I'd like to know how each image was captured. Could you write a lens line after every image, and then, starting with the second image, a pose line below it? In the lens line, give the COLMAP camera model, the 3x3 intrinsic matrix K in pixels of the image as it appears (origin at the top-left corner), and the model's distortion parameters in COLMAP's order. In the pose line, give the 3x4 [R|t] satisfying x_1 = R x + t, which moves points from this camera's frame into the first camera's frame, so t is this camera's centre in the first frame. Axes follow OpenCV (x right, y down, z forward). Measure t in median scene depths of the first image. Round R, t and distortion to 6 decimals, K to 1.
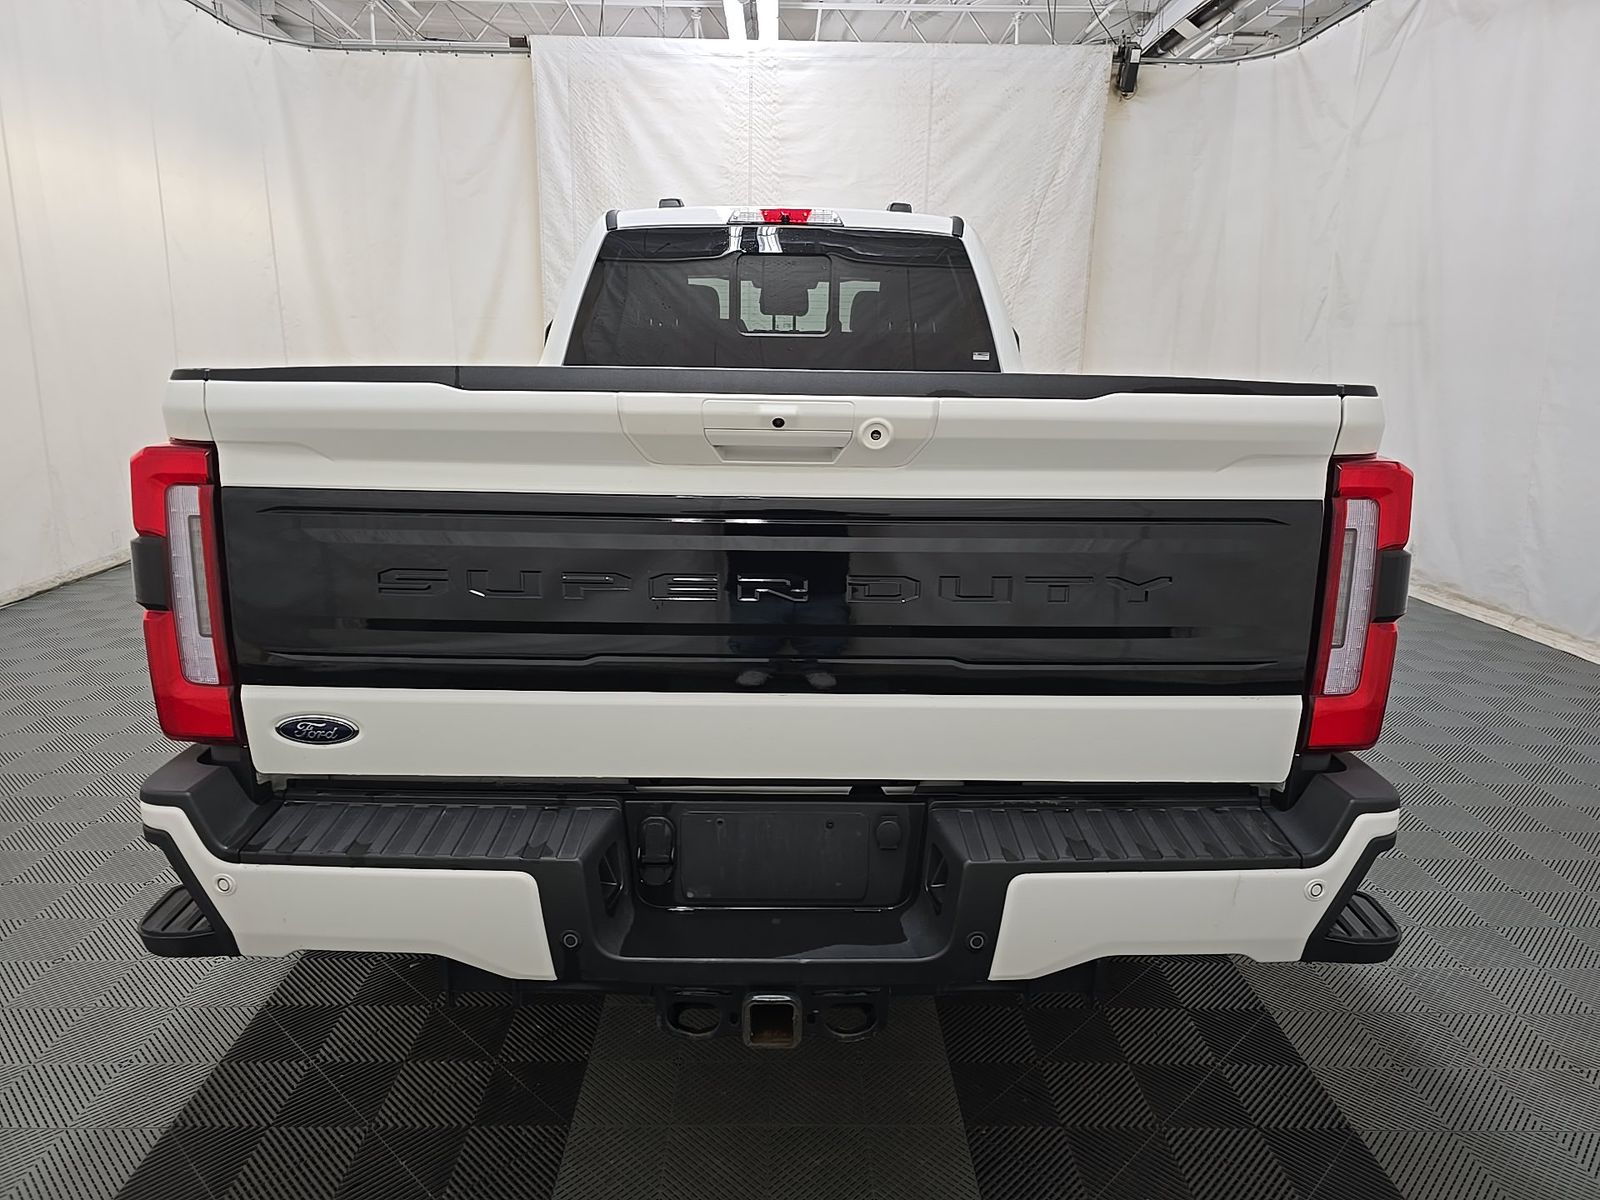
lens RADIAL K [[1064.9, 0, 802.5], [0, 1064.9, 609.2], [0, 0, 1]] dist [0.034261, -0.029517]
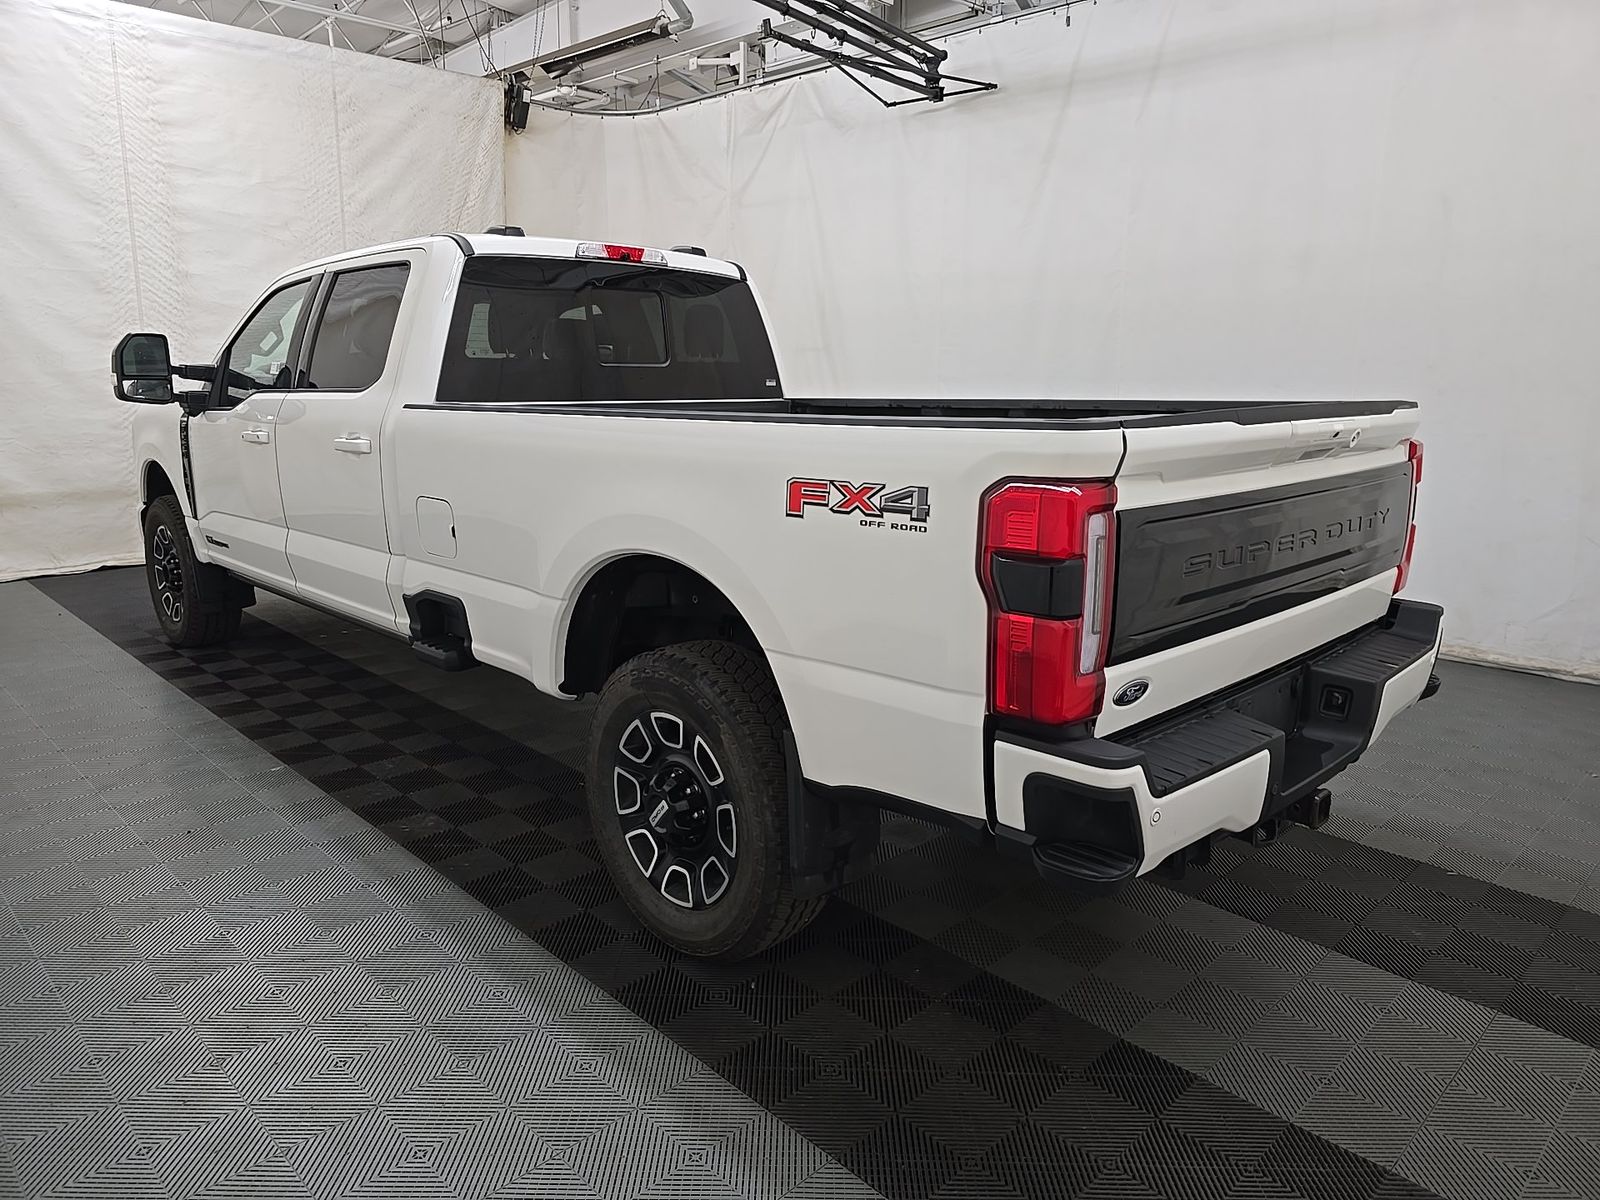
lens RADIAL K [[1064.9, 0, 805.5], [0, 1064.9, 606.1], [0, 0, 1]] dist [0.034261, -0.029517]
pose [[0.722492, -0.157534, 0.673192, -0.290714], [0.164843, 0.984865, 0.053554, -0.022886], [-0.671440, 0.072279, 0.737526, 0.055489]]
